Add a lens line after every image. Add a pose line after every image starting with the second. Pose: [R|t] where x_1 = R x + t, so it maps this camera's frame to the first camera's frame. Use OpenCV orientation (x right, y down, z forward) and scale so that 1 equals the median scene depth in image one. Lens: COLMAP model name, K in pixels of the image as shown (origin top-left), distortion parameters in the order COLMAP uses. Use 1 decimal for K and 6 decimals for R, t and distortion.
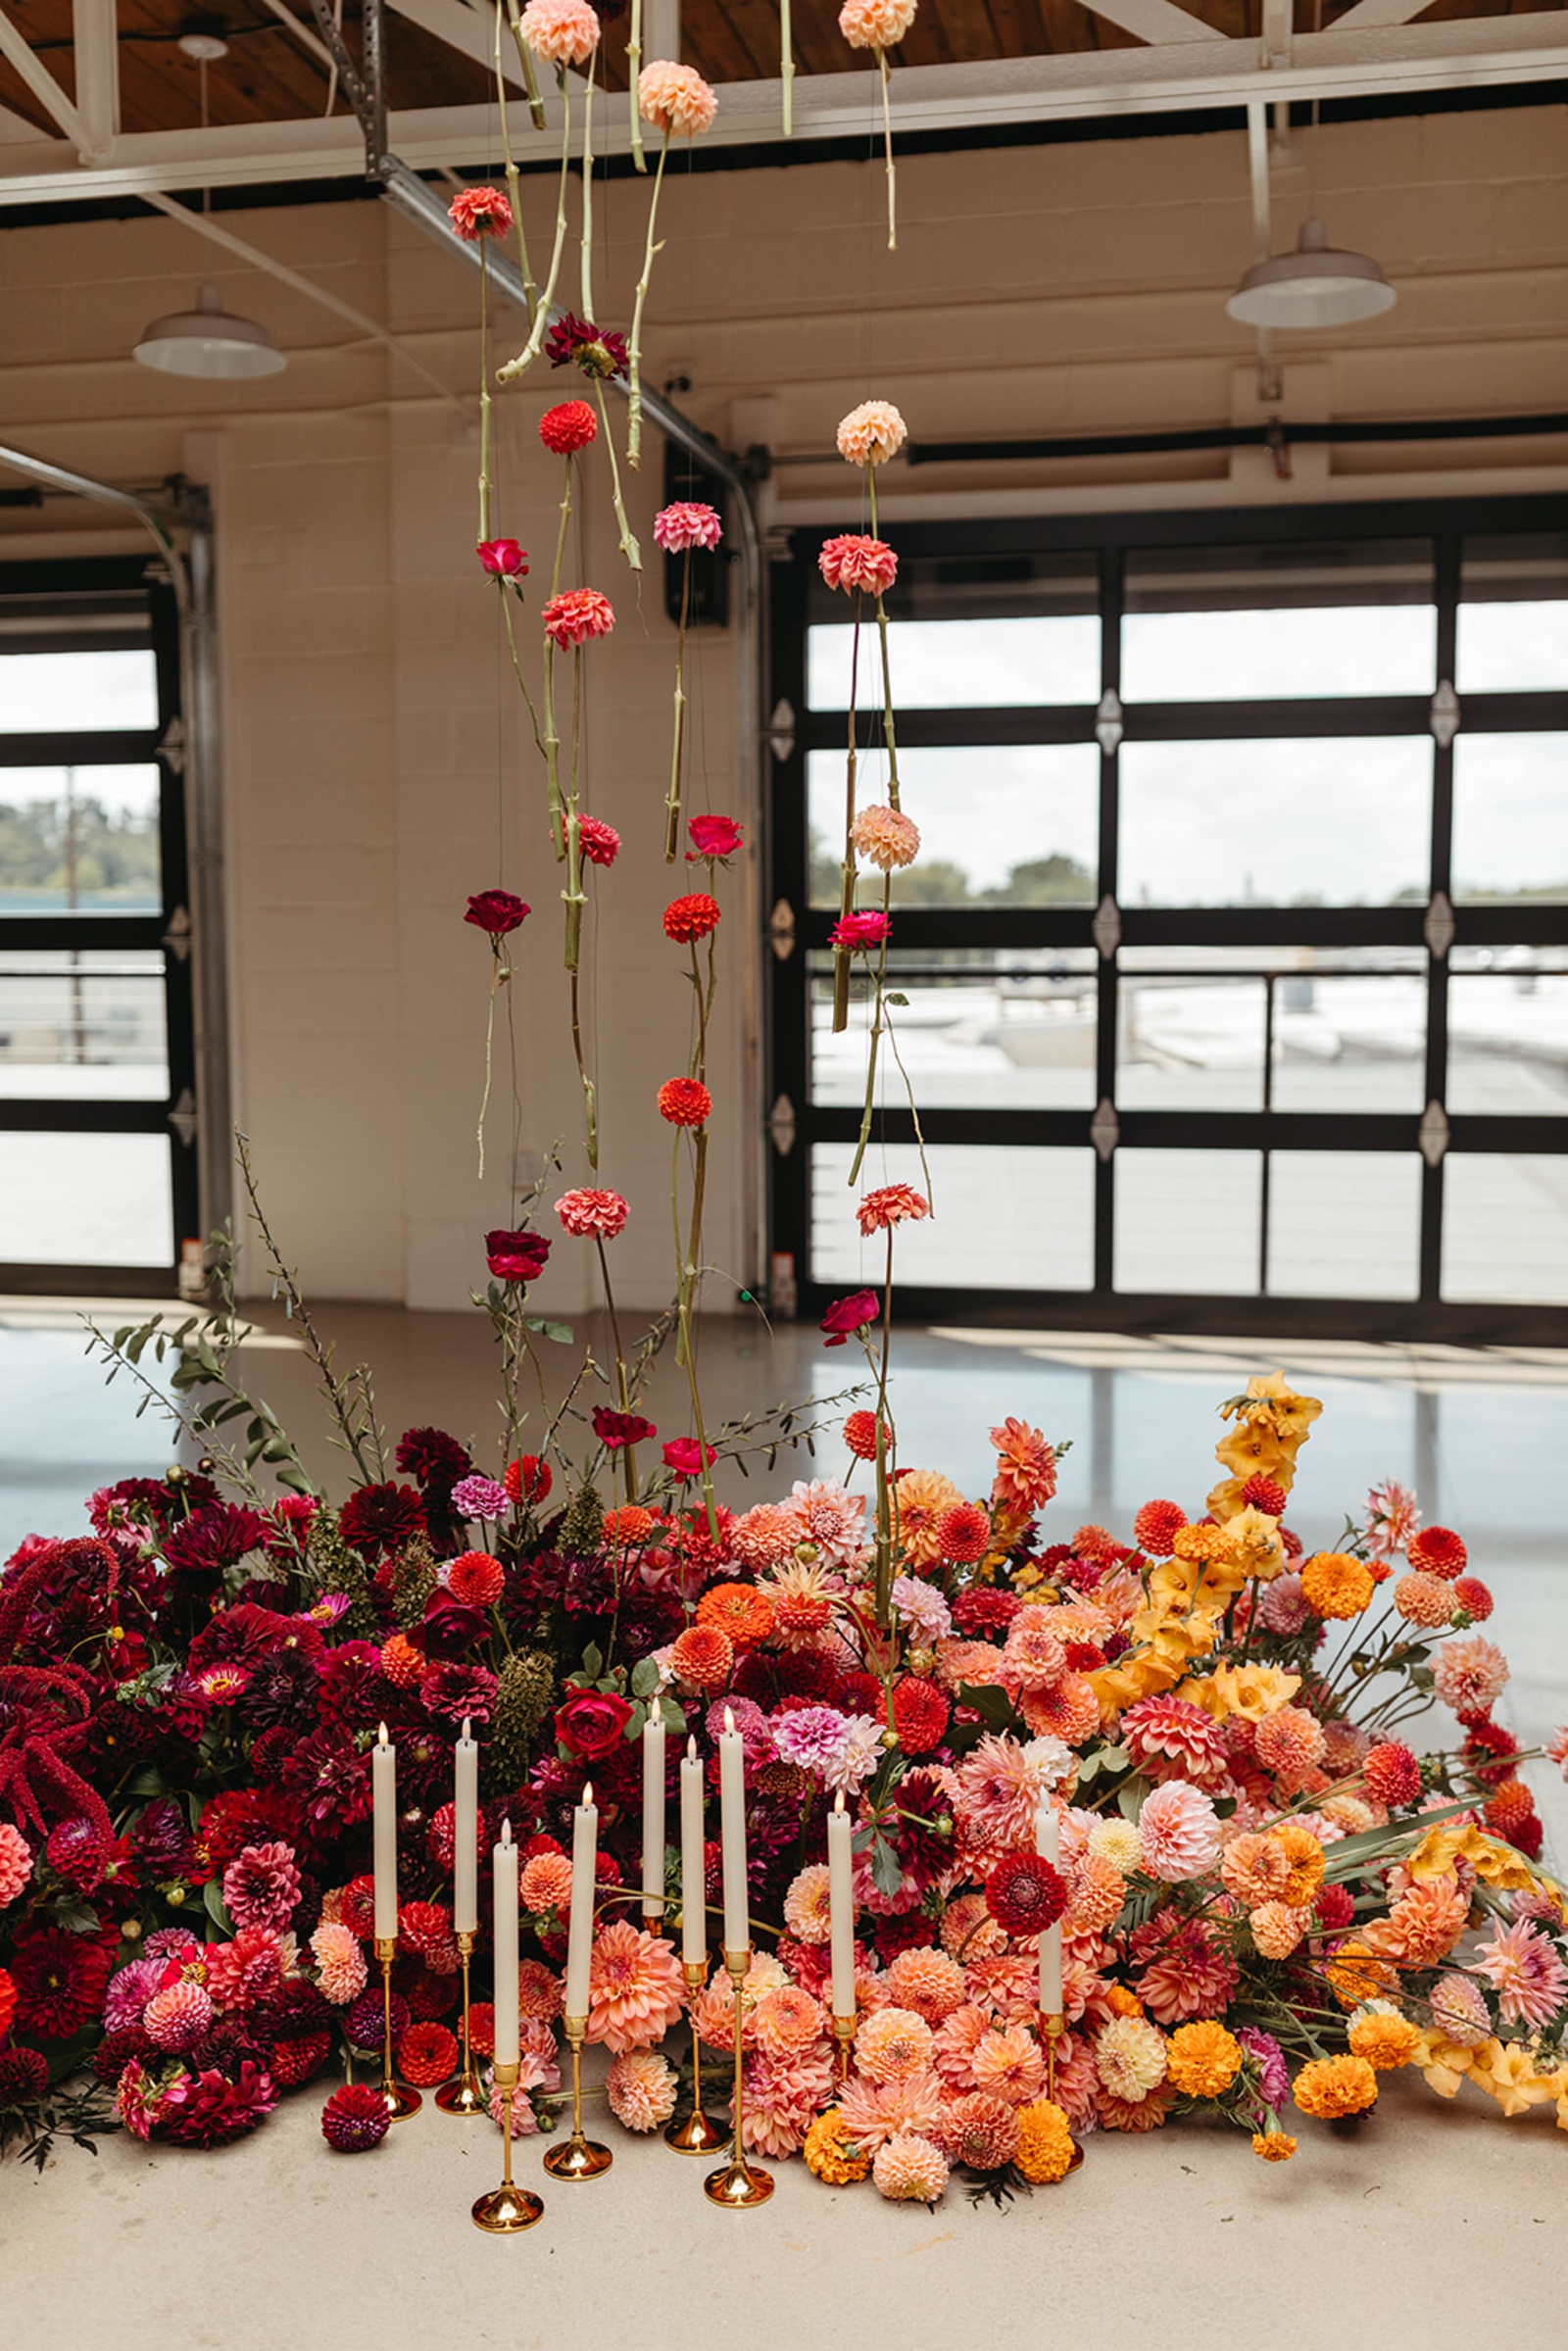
lens RADIAL K [[2229.8, 0, 796.9], [0, 2229.8, 1181.6], [0, 0, 1]] dist [0.010561, -0.005885]
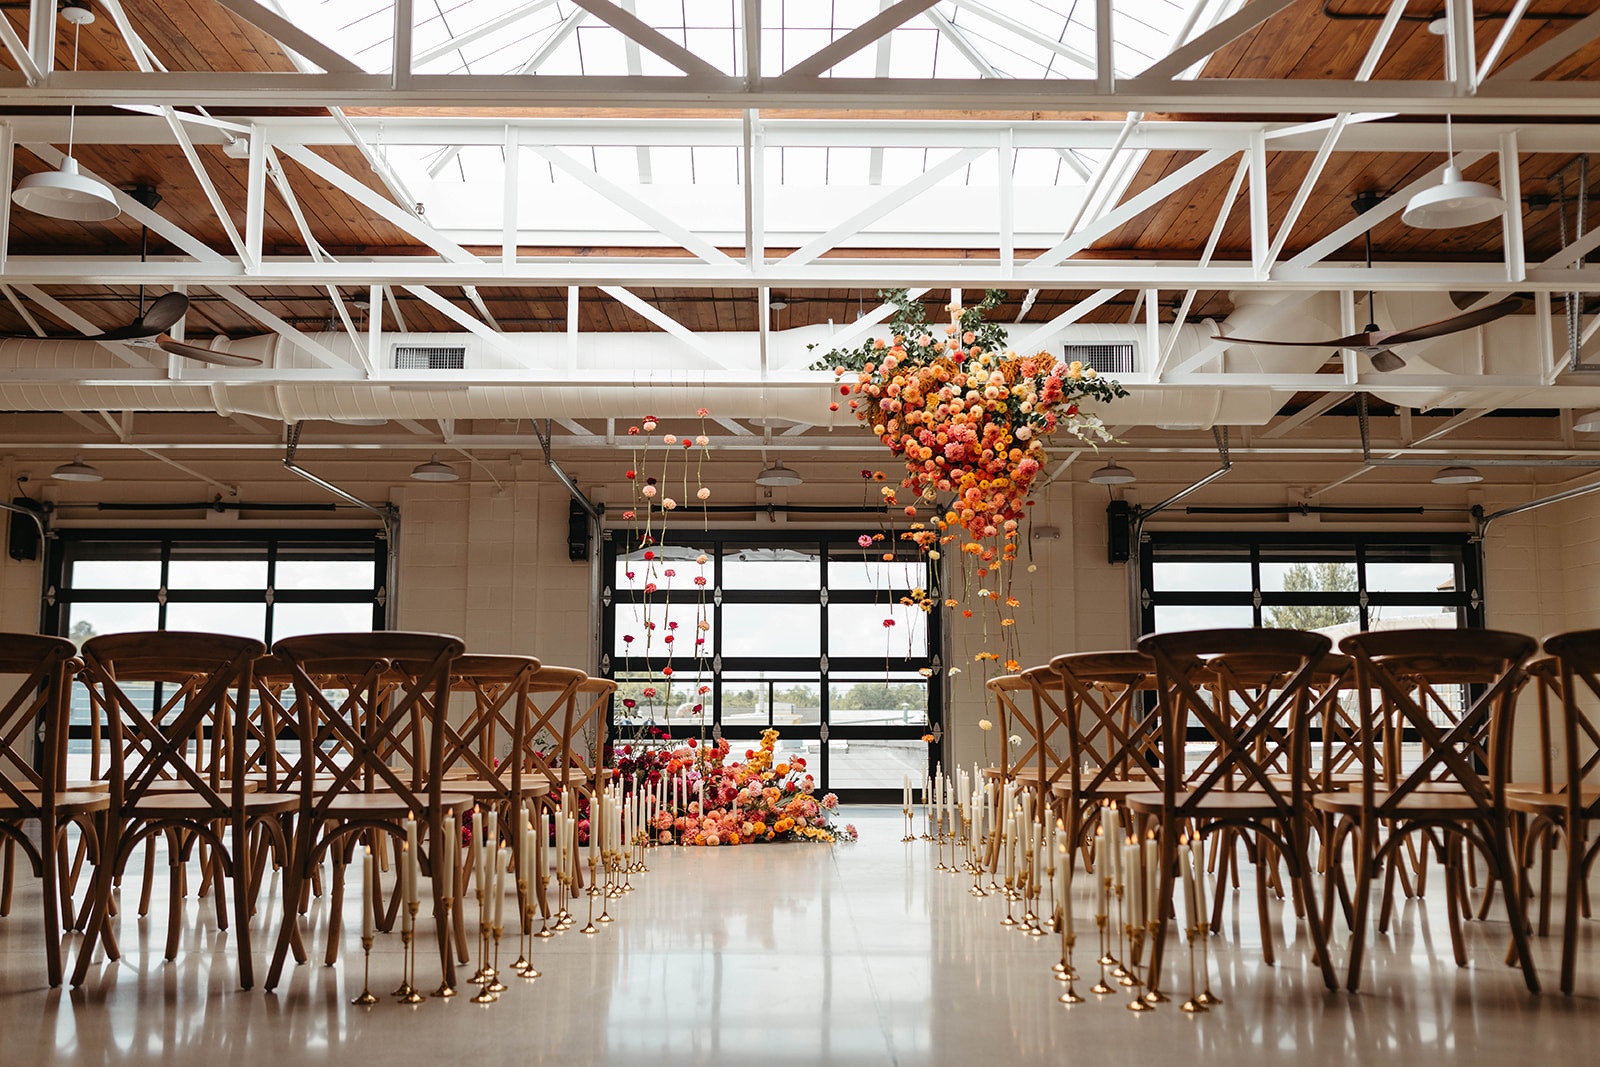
lens RADIAL K [[1517.5, 0, 800.0], [0, 1517.5, 533.5], [0, 0, 1]] dist [0.010561, -0.005885]
pose [[0.975131, 0.032038, 0.219300, -0.621239], [0.018596, 0.974180, -0.225007, 0.532508], [-0.220846, 0.223489, 0.949357, -3.017141]]
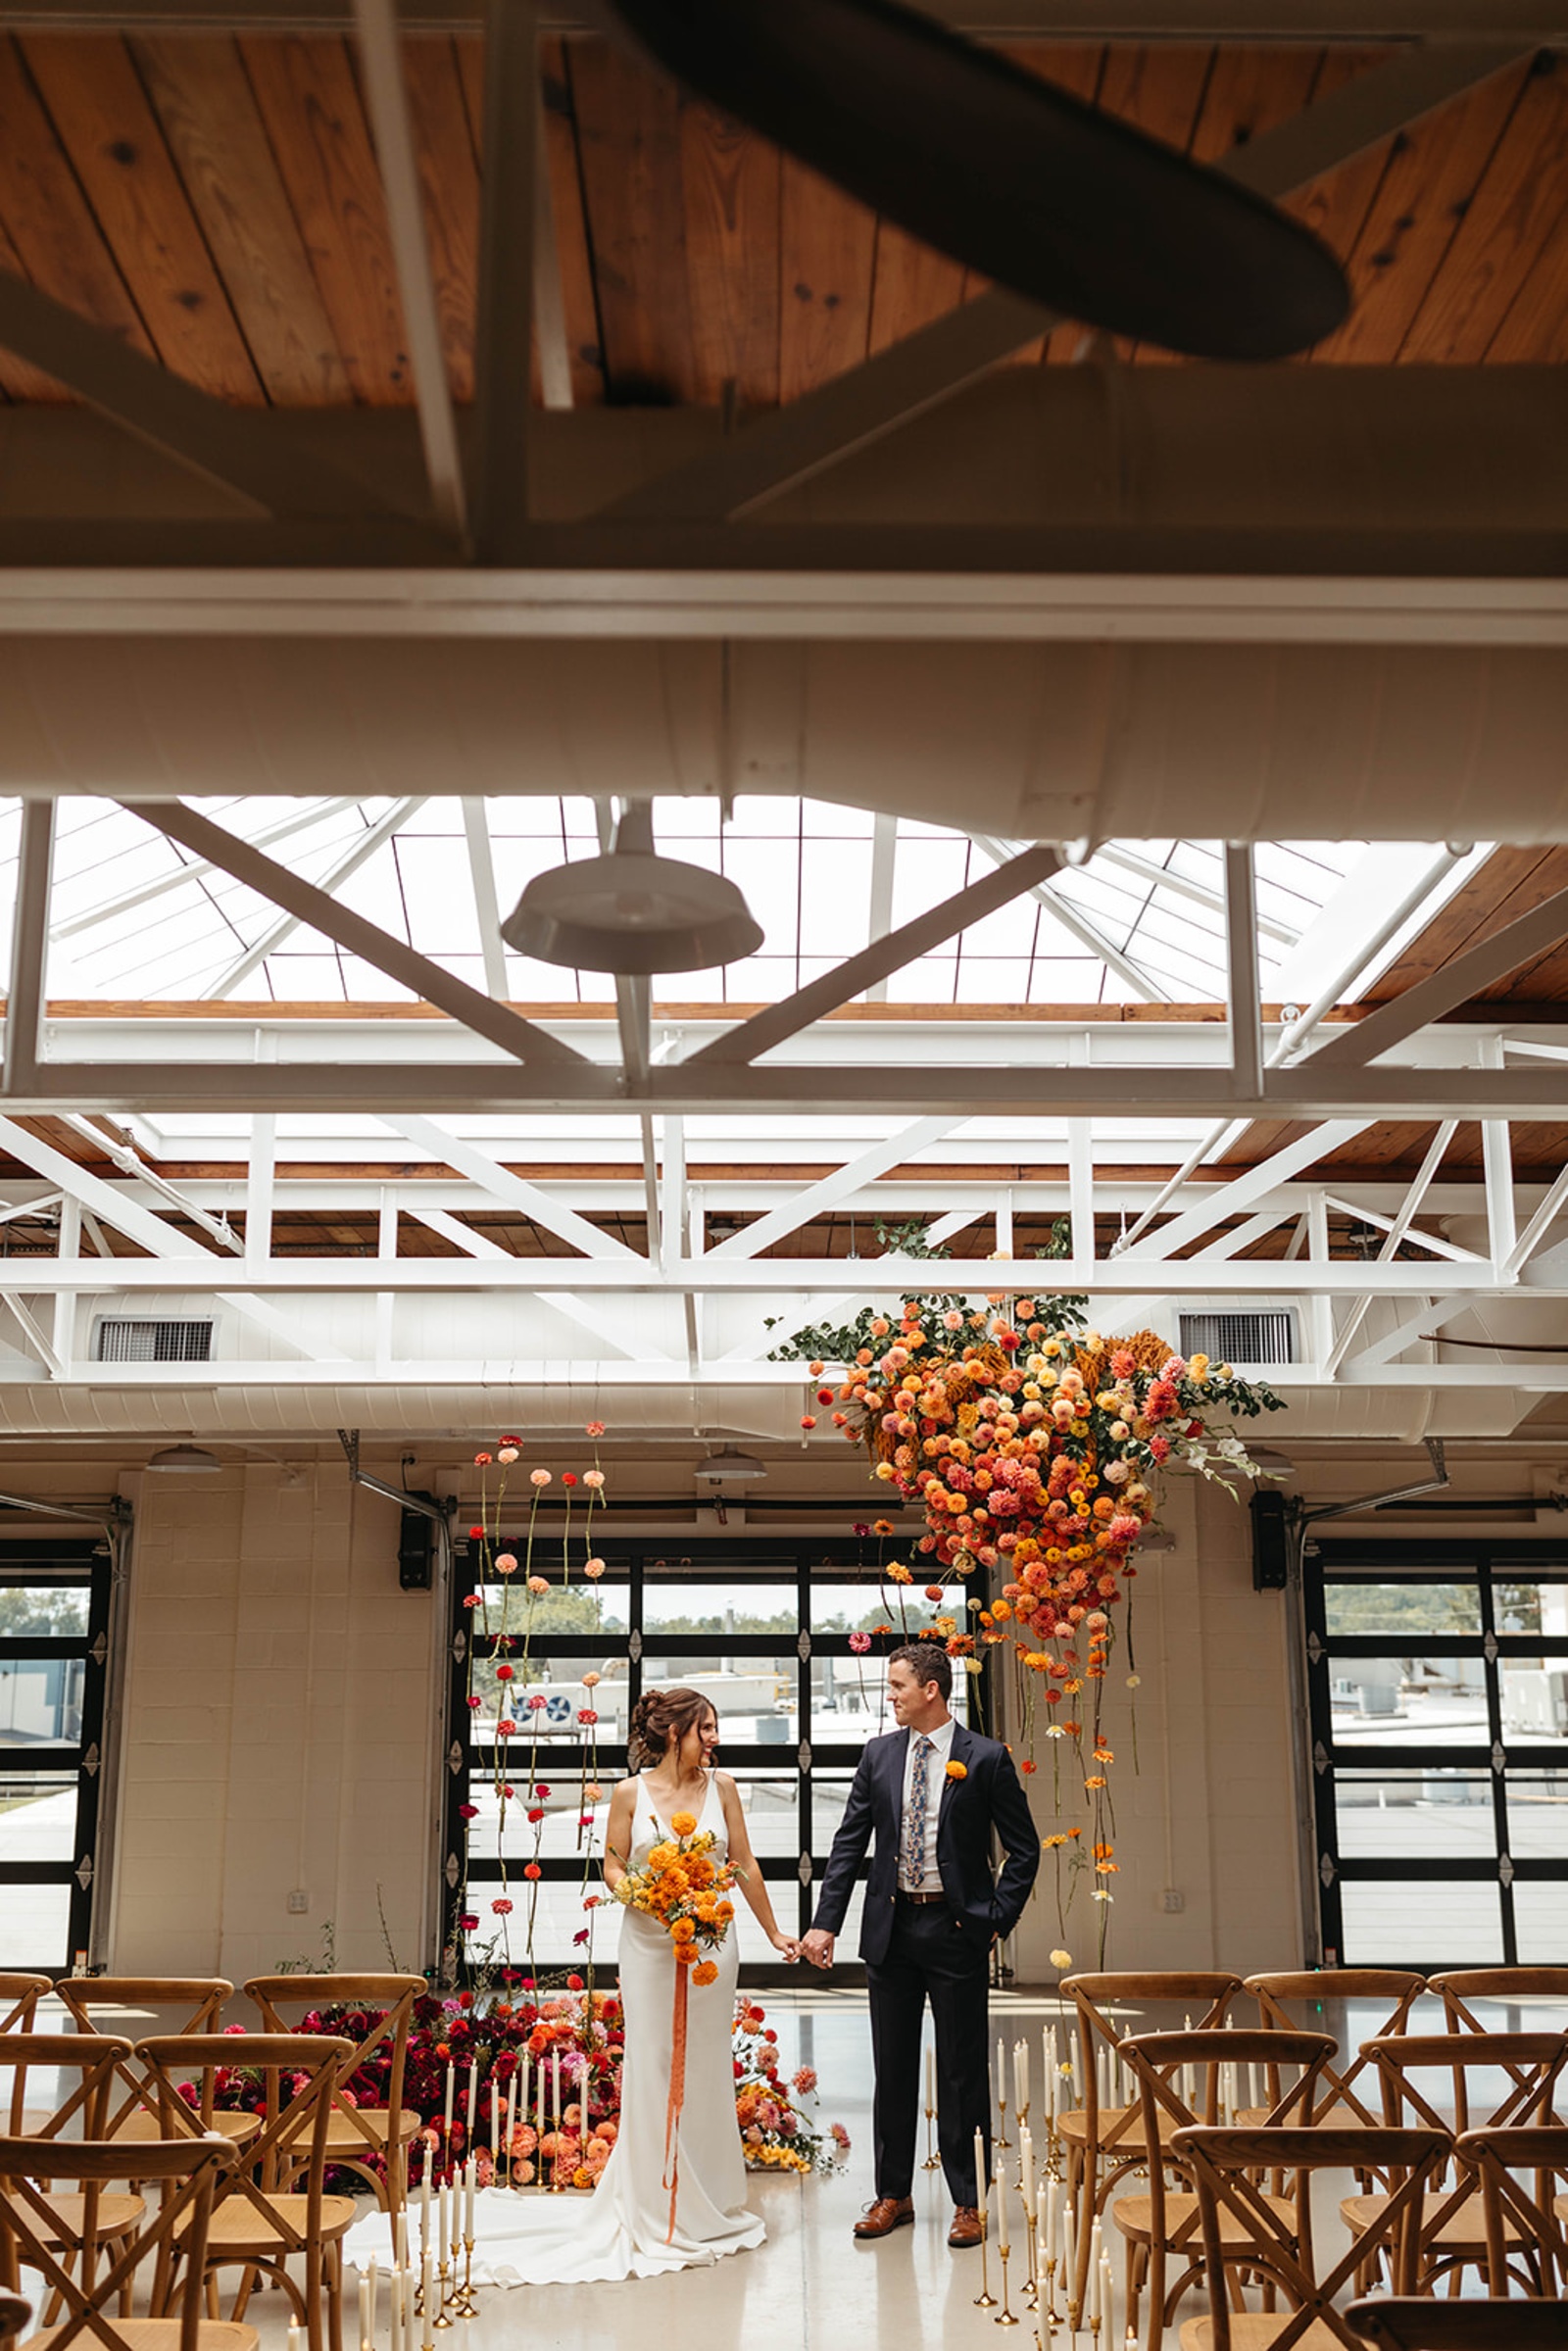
lens RADIAL K [[2229.8, 0, 796.9], [0, 2229.8, 1181.6], [0, 0, 1]] dist [0.010561, -0.005885]
pose [[0.974565, 0.048807, 0.218725, -0.488297], [0.021744, 0.950798, -0.309047, 0.026938], [-0.223047, 0.305942, 0.925554, -2.766387]]
